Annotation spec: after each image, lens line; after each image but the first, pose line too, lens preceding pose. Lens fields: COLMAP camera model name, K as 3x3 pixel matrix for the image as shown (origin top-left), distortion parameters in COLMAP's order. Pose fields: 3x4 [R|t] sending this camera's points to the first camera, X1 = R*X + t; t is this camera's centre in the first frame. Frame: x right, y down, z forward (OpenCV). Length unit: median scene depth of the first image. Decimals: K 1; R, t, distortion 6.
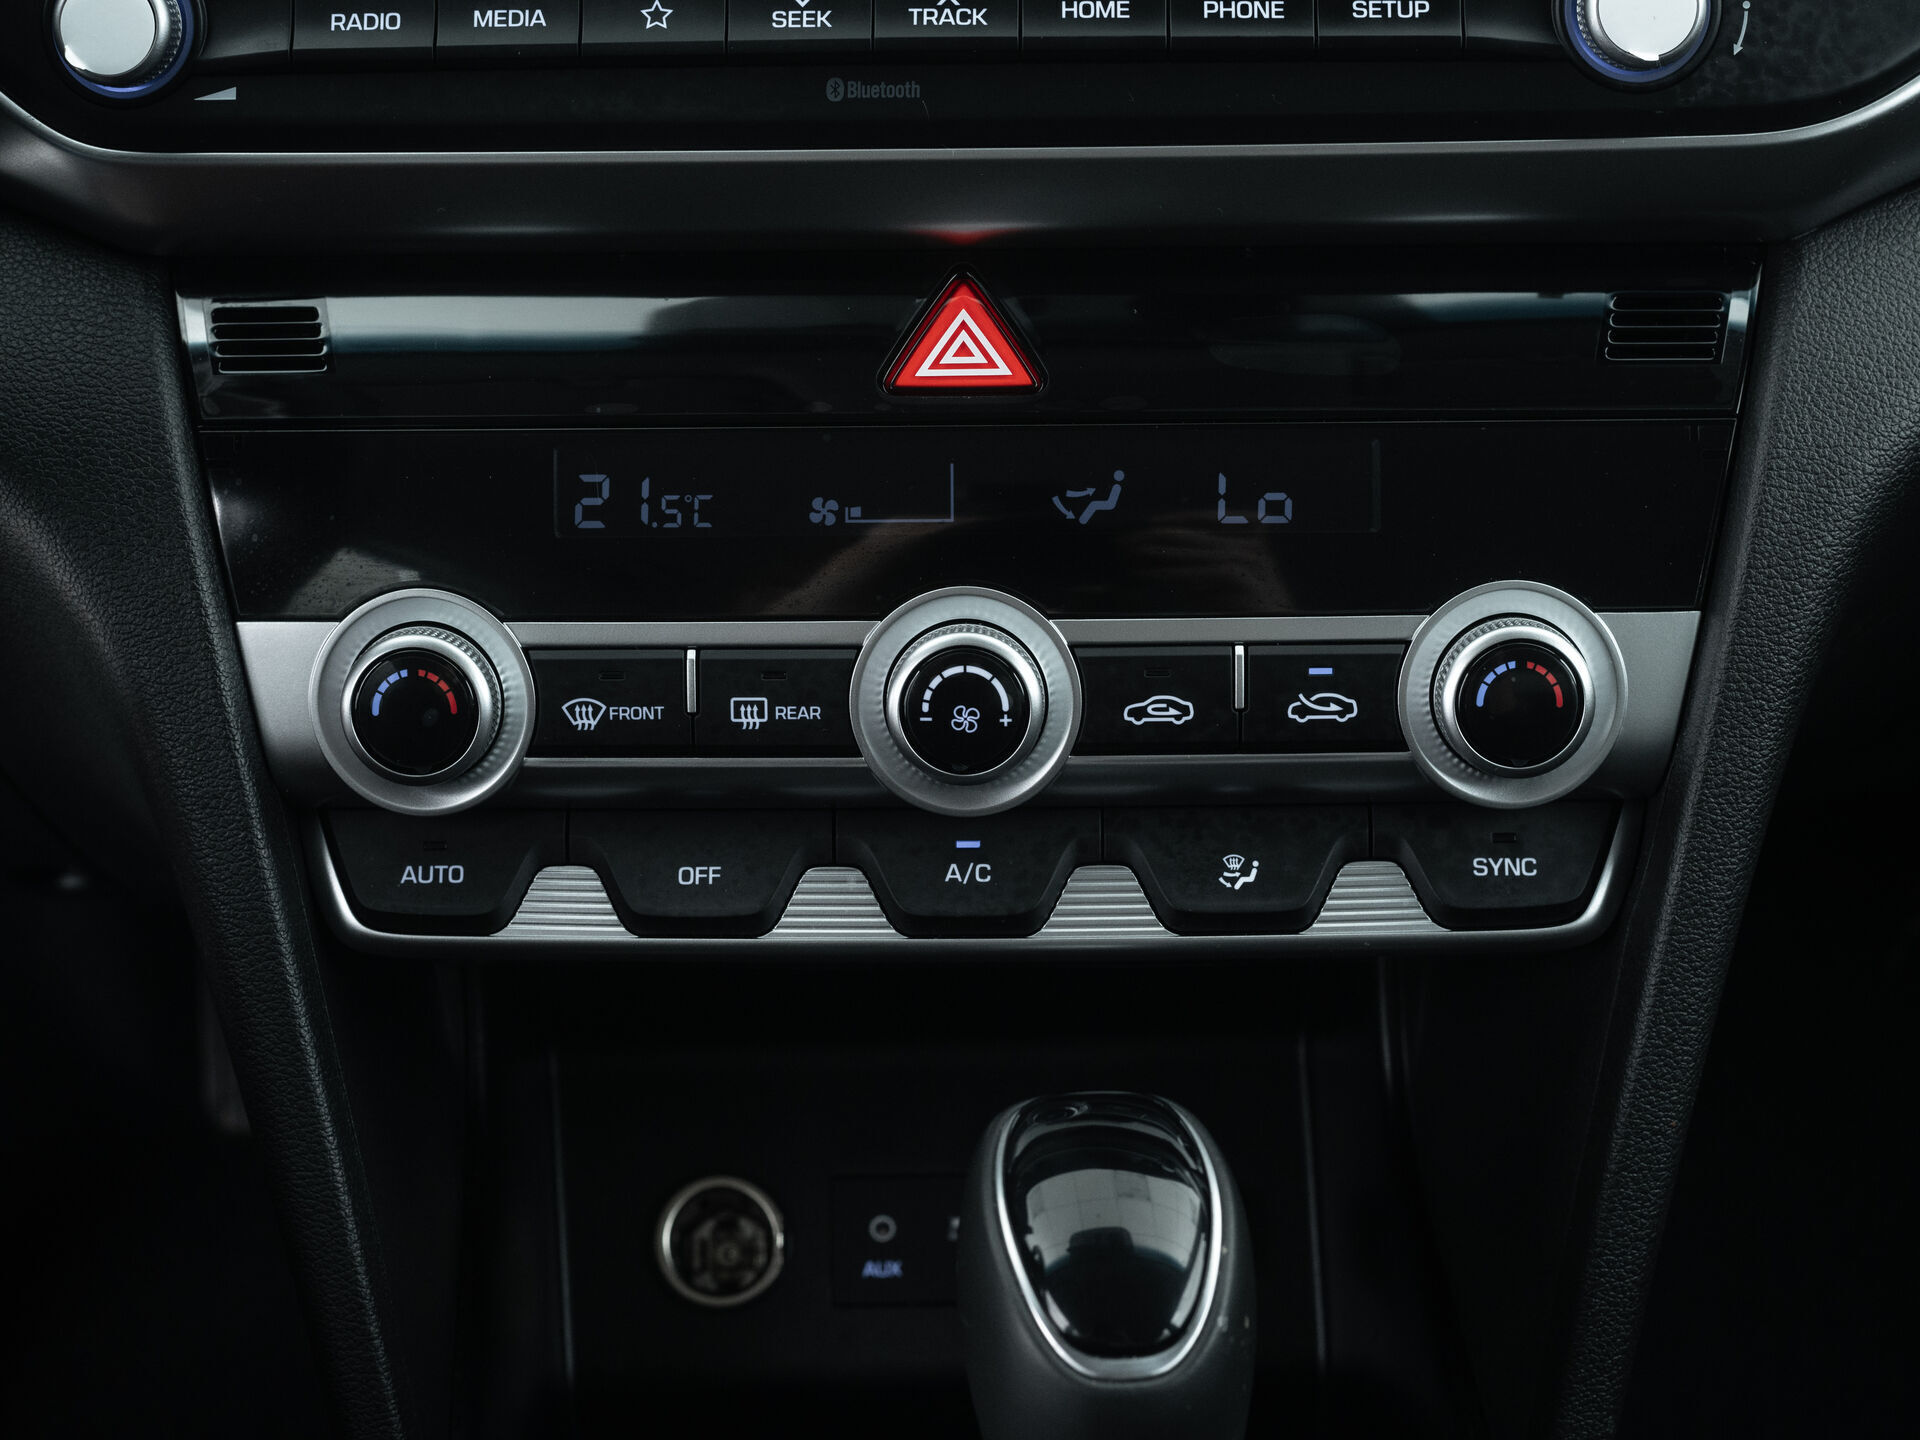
lens RADIAL K [[3554.8, 0, 951.2], [0, 3554.8, 721.6], [0, 0, 1]] dist [-0.114669, 0.000000]
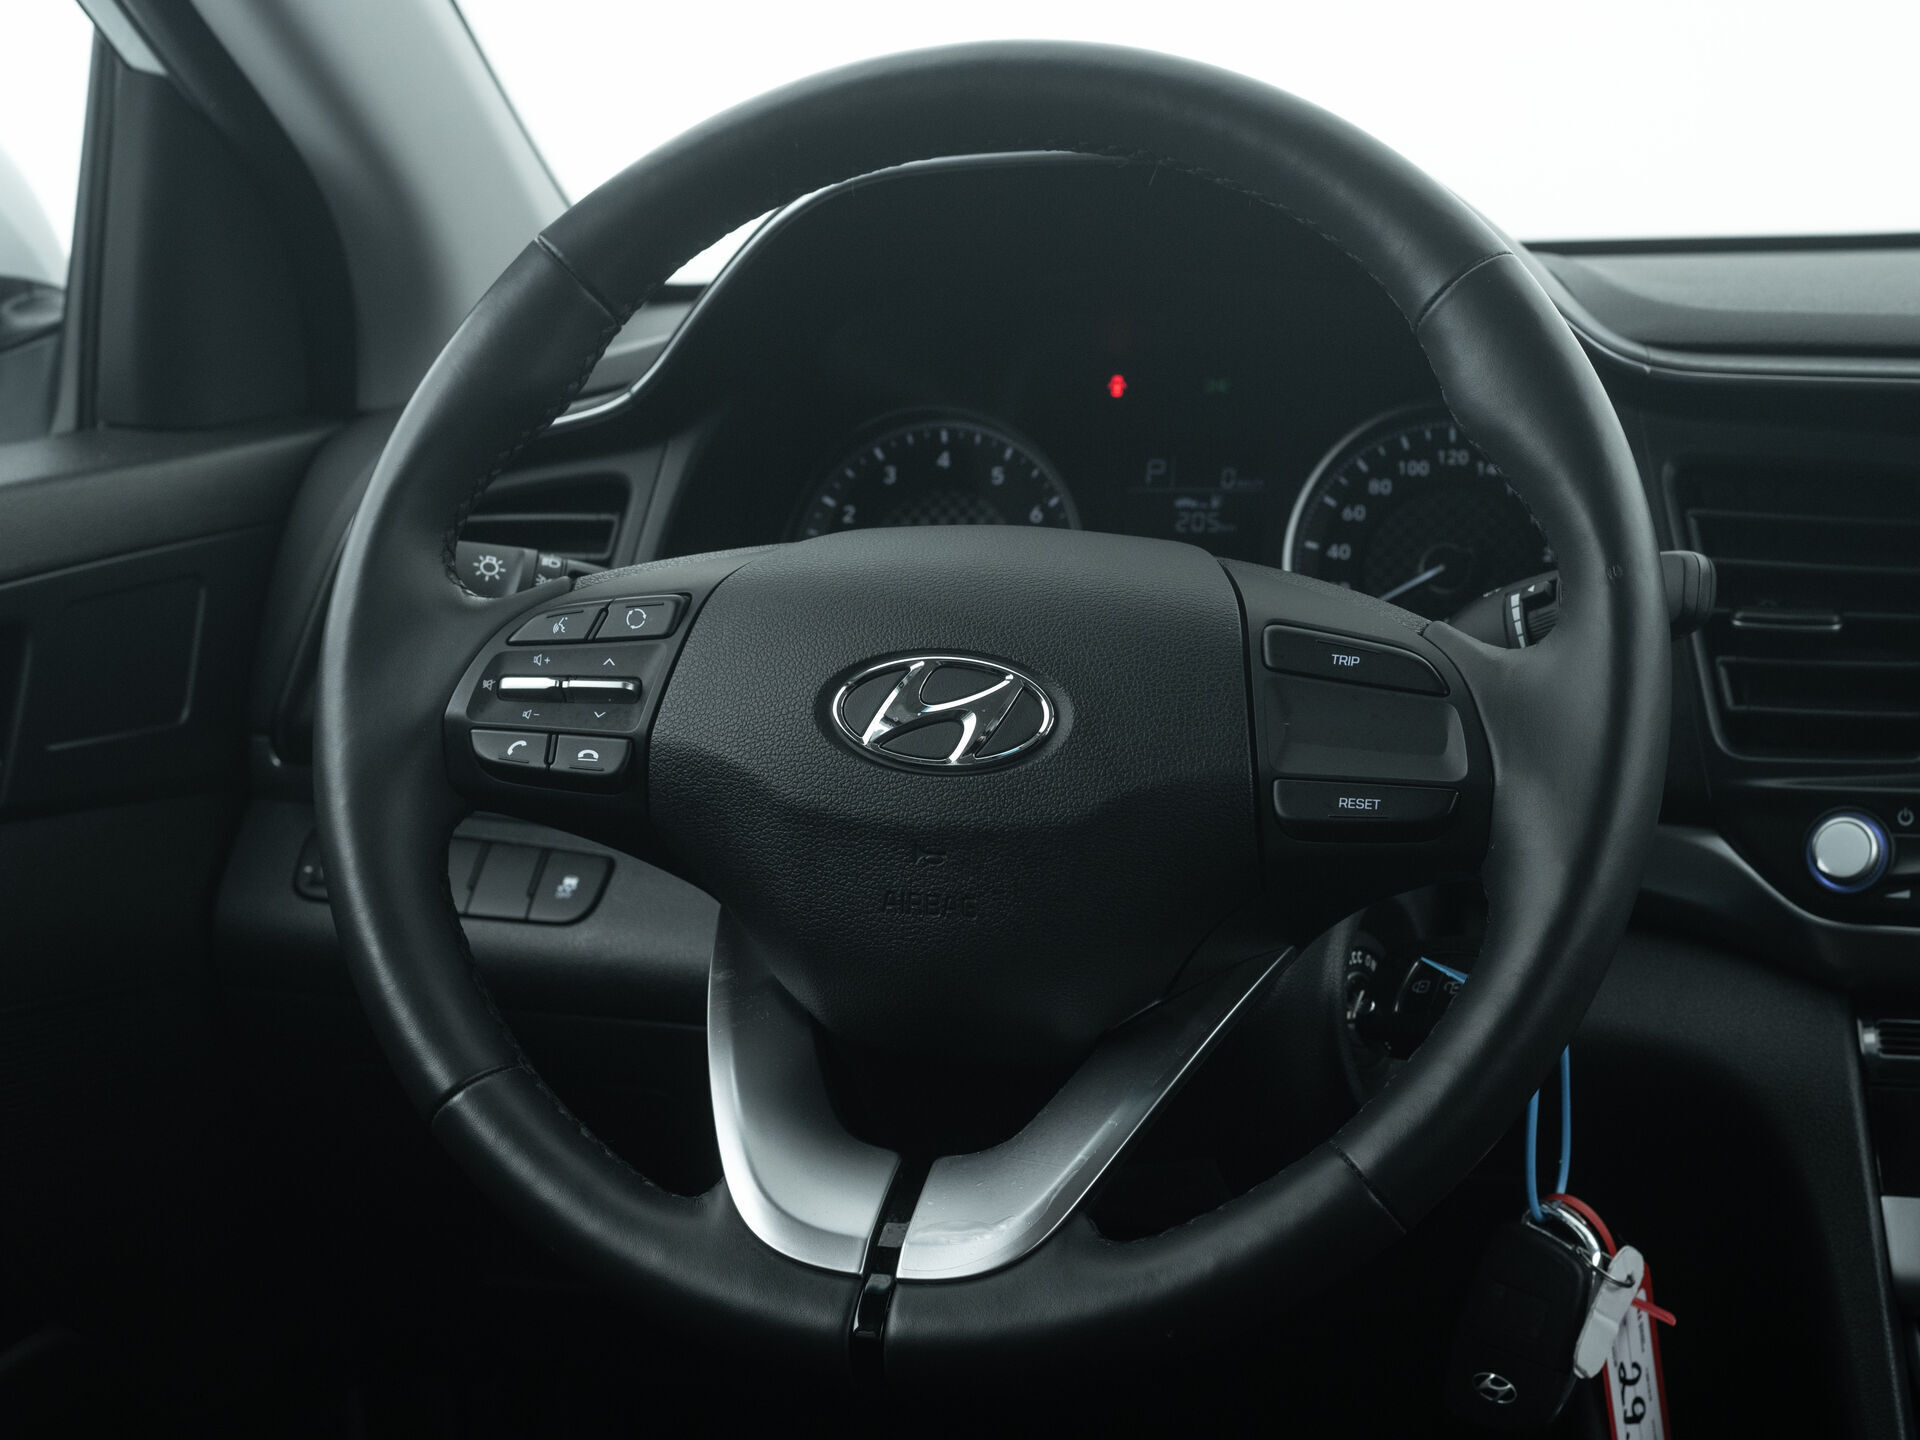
lens RADIAL K [[3554.8, 0, 957.6], [0, 3554.8, 727.6], [0, 0, 1]] dist [-0.114669, 0.000000]
pose [[0.935040, 0.039315, -0.352357, -0.028900], [-0.151829, 0.942495, -0.297743, 0.336383], [0.320389, 0.331899, 0.887239, -0.737878]]
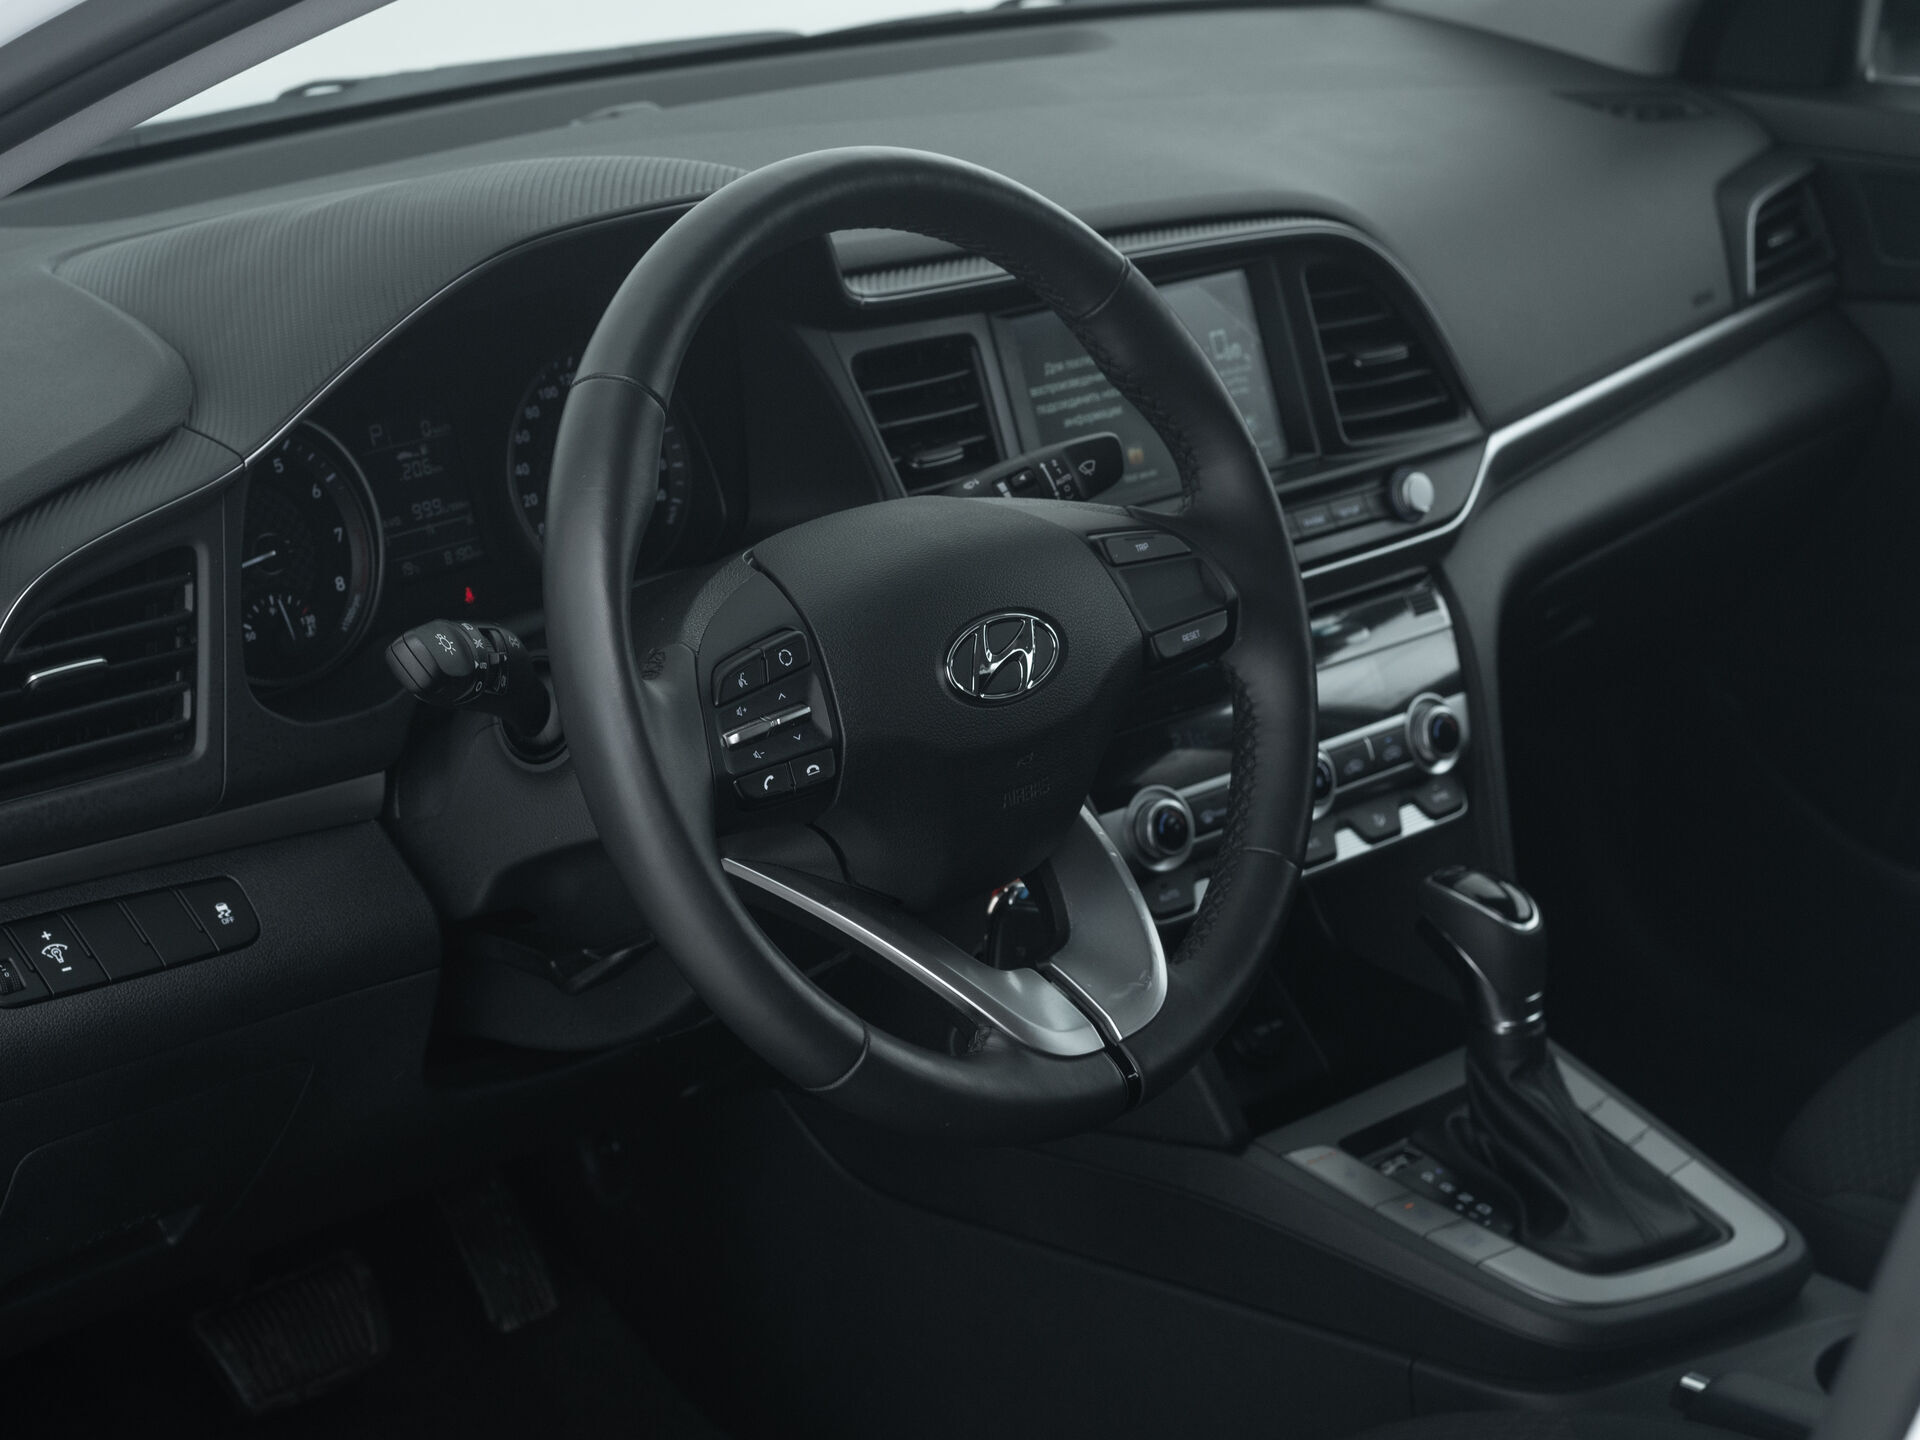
lens RADIAL K [[3554.8, 0, 951.4], [0, 3554.8, 725.4], [0, 0, 1]] dist [-0.114669, 0.000000]
pose [[0.746869, -0.218195, 0.628154, -1.924452], [0.324252, 0.944219, -0.057549, 0.024347], [-0.580558, 0.246661, 0.775958, -0.993469]]
